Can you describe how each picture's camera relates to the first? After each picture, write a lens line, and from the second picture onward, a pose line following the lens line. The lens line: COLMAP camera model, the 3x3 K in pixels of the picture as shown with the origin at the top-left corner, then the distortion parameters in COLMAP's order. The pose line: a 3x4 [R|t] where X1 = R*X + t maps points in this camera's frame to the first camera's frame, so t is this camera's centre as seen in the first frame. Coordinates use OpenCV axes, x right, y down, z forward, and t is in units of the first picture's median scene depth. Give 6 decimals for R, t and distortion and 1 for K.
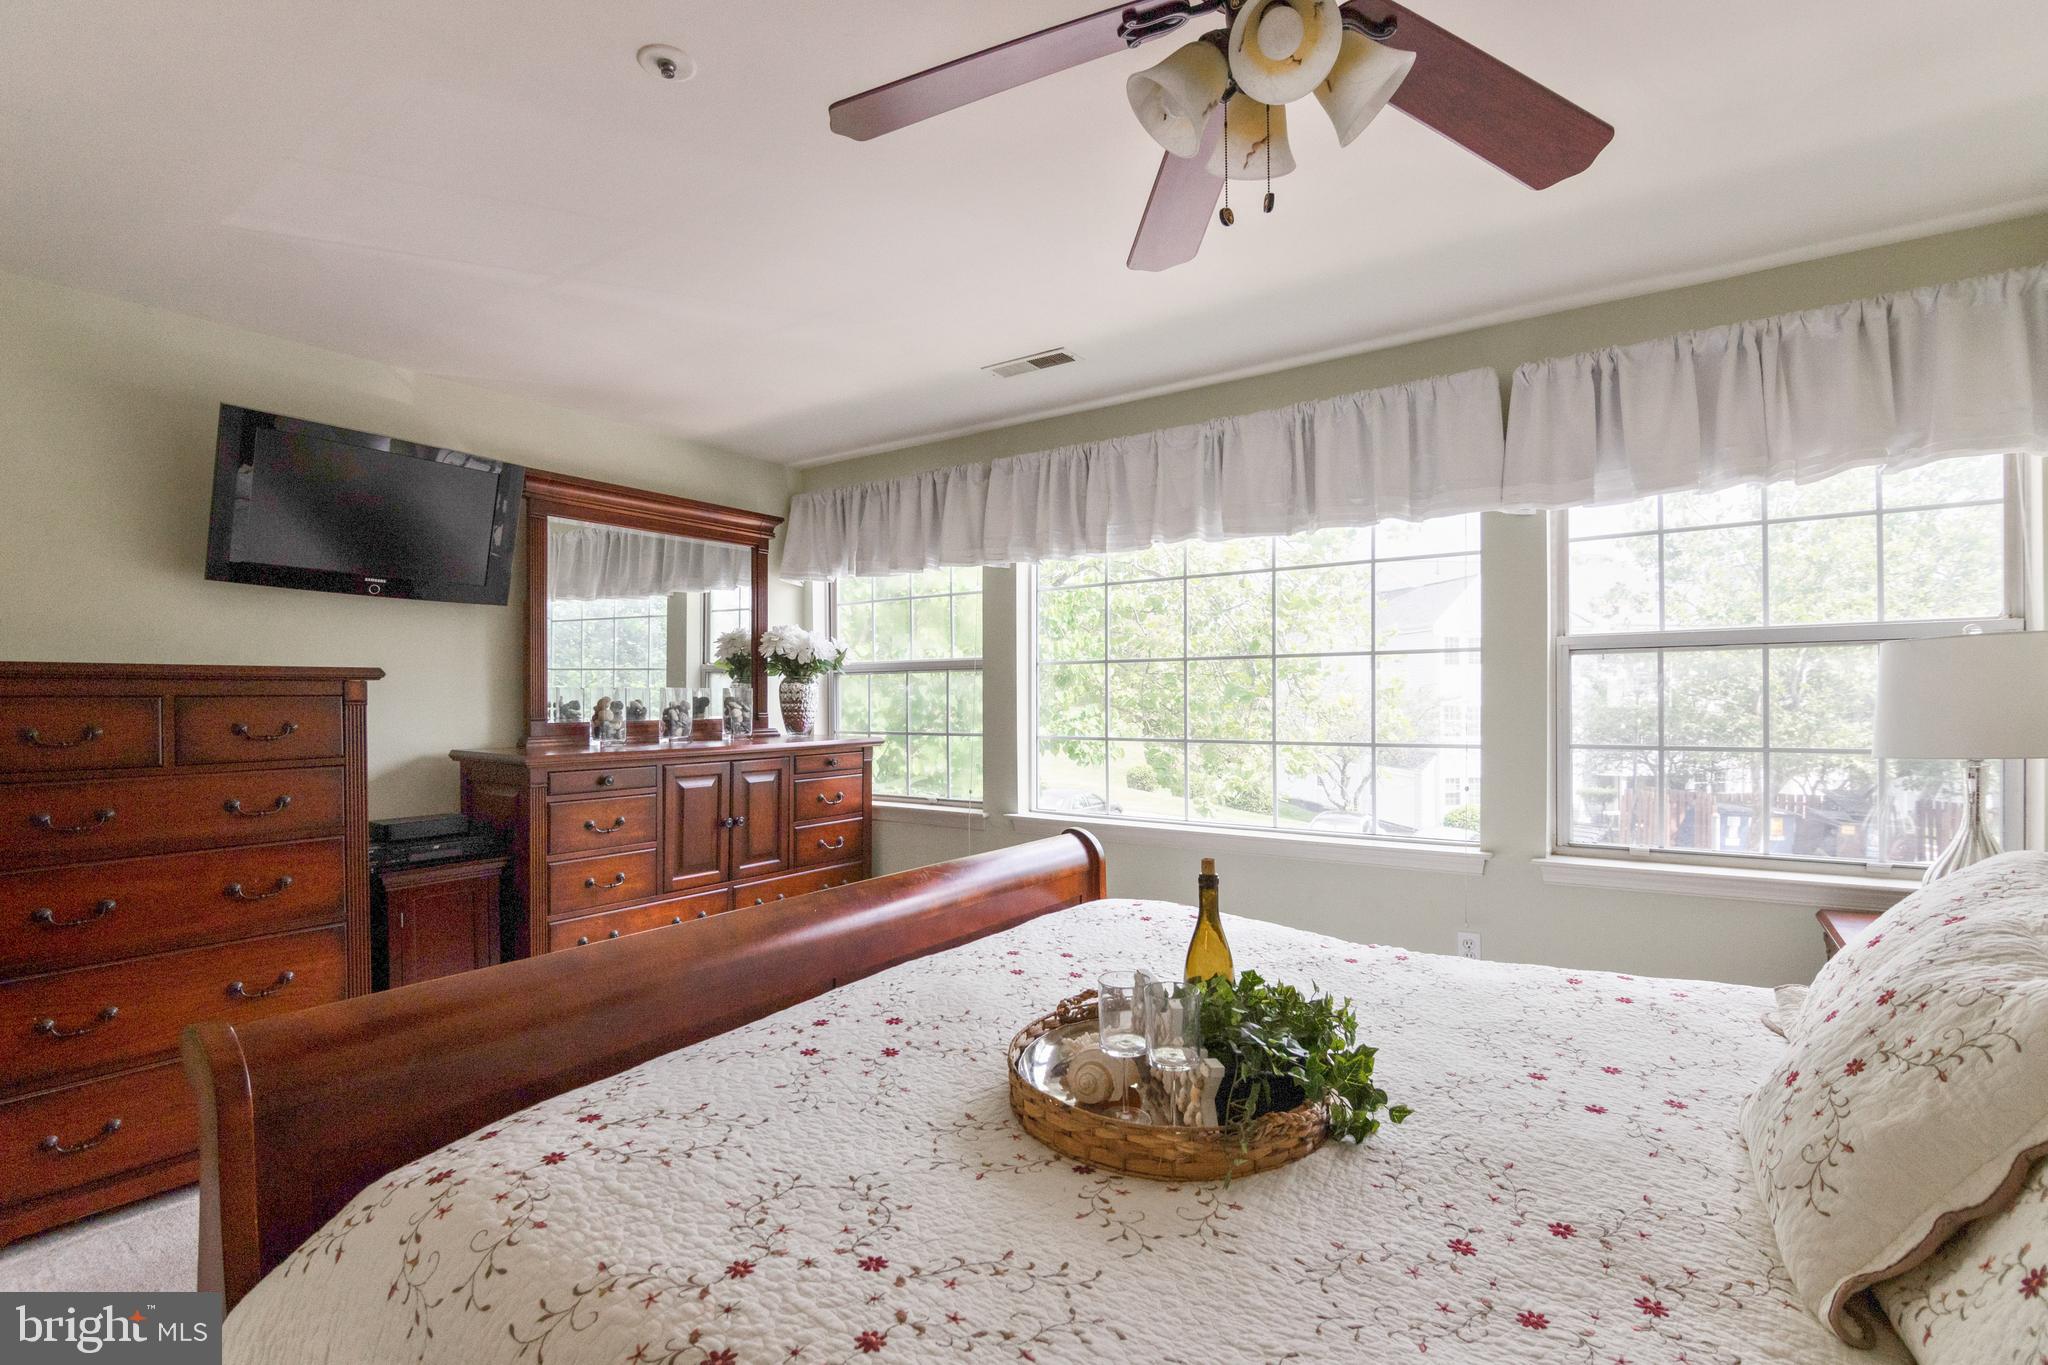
lens RADIAL K [[950.3, 0, 1010.8], [0, 950.3, 702.3], [0, 0, 1]] dist [-0.005225, -0.005609]
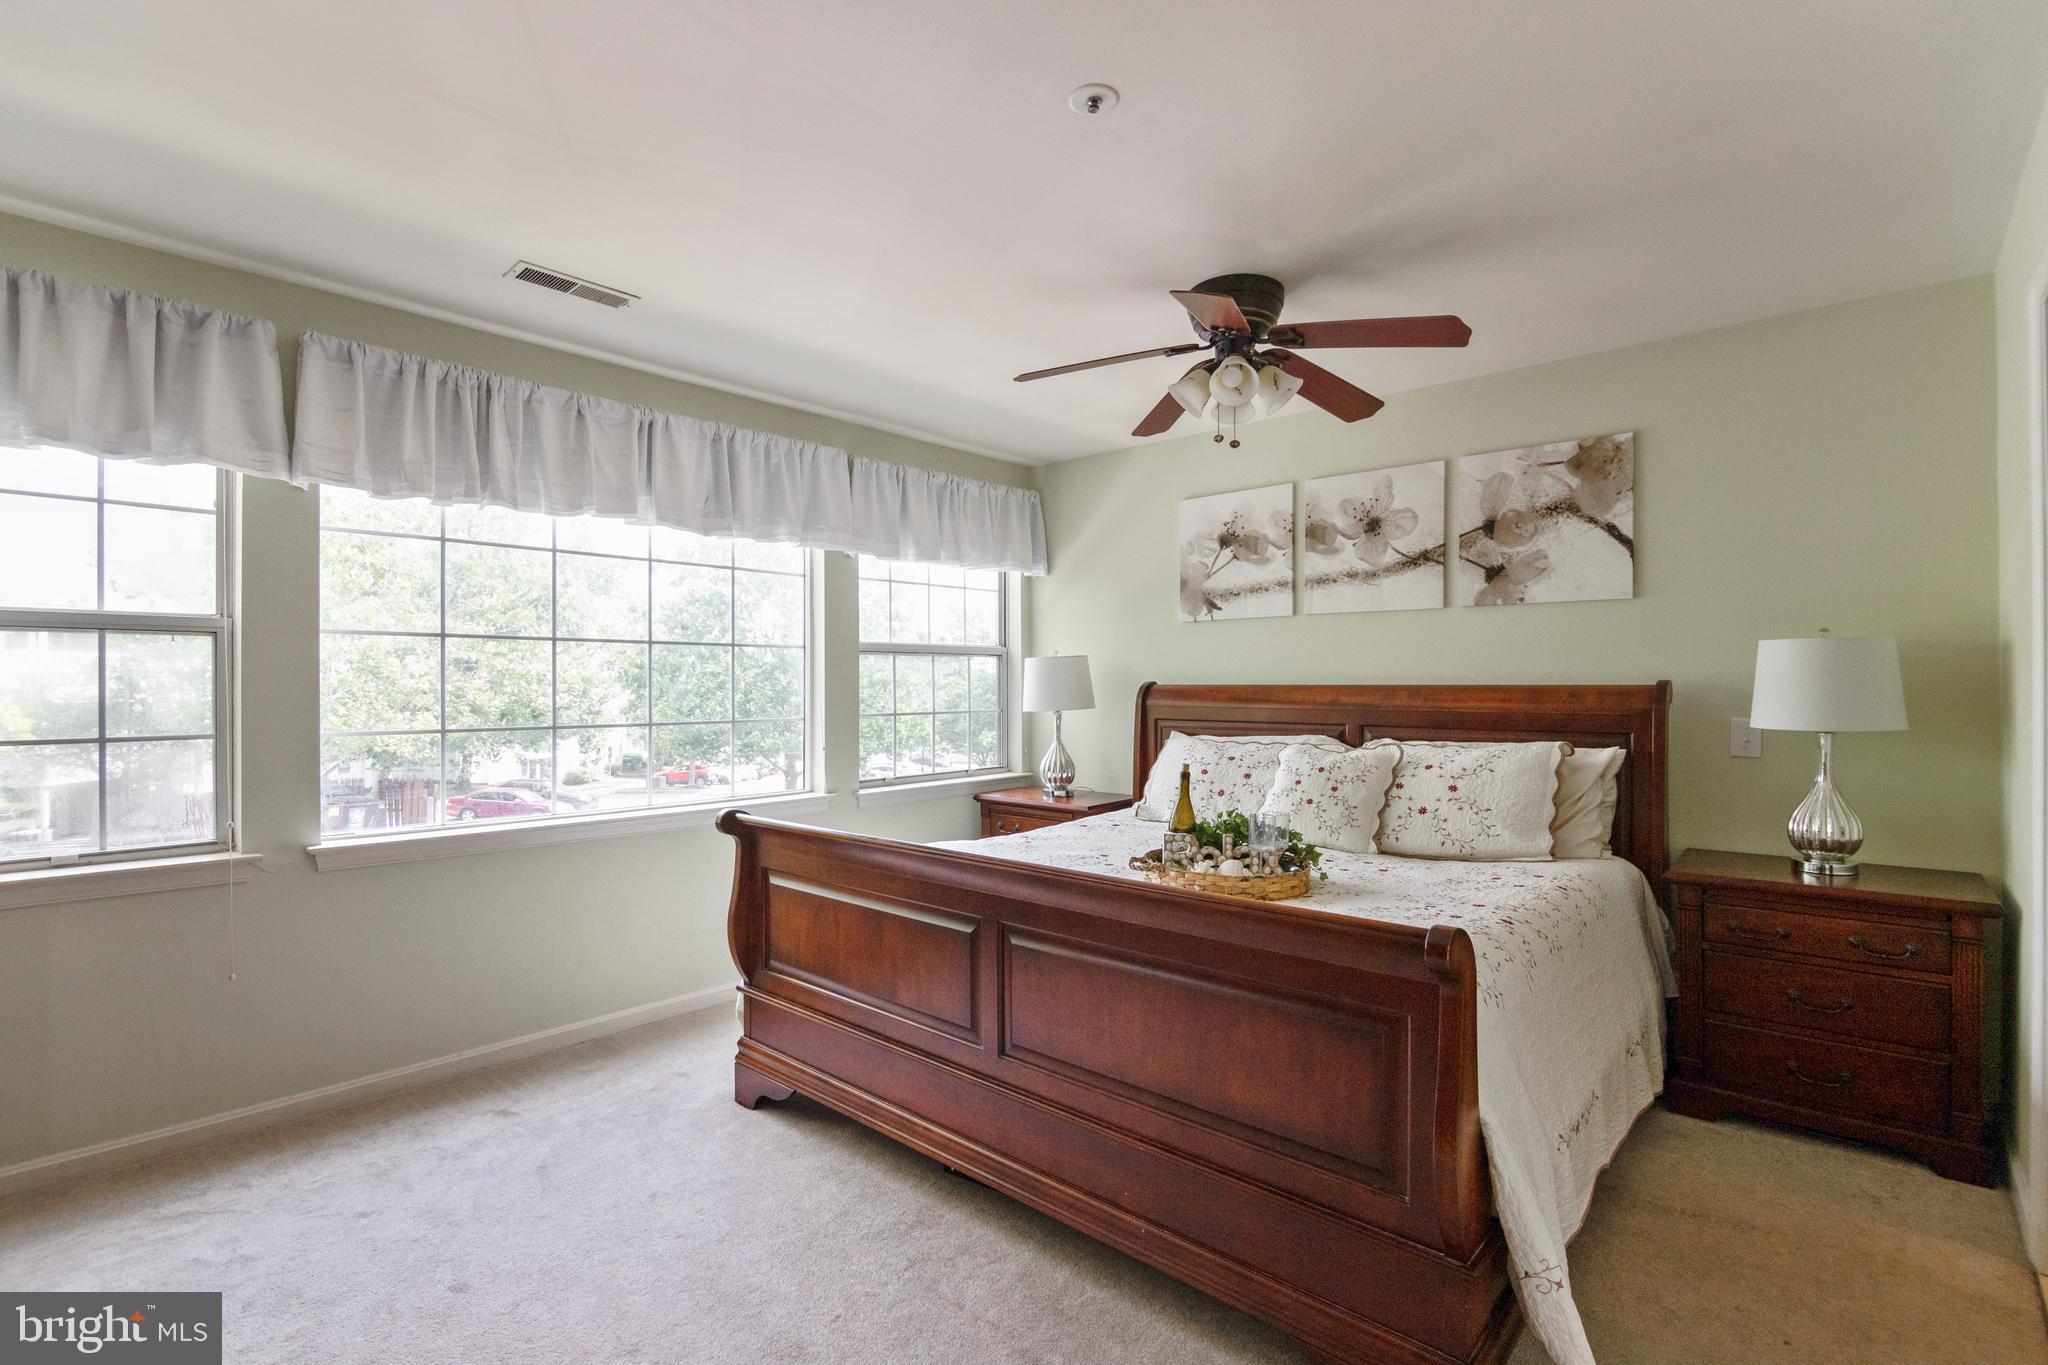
lens RADIAL K [[950.3, 0, 1010.8], [0, 950.3, 702.3], [0, 0, 1]] dist [-0.005225, -0.005609]
pose [[0.135569, -0.015266, 0.990650, -0.779095], [0.003271, 0.999883, 0.014960, 0.002491], [-0.990763, 0.001212, 0.135603, 0.501189]]
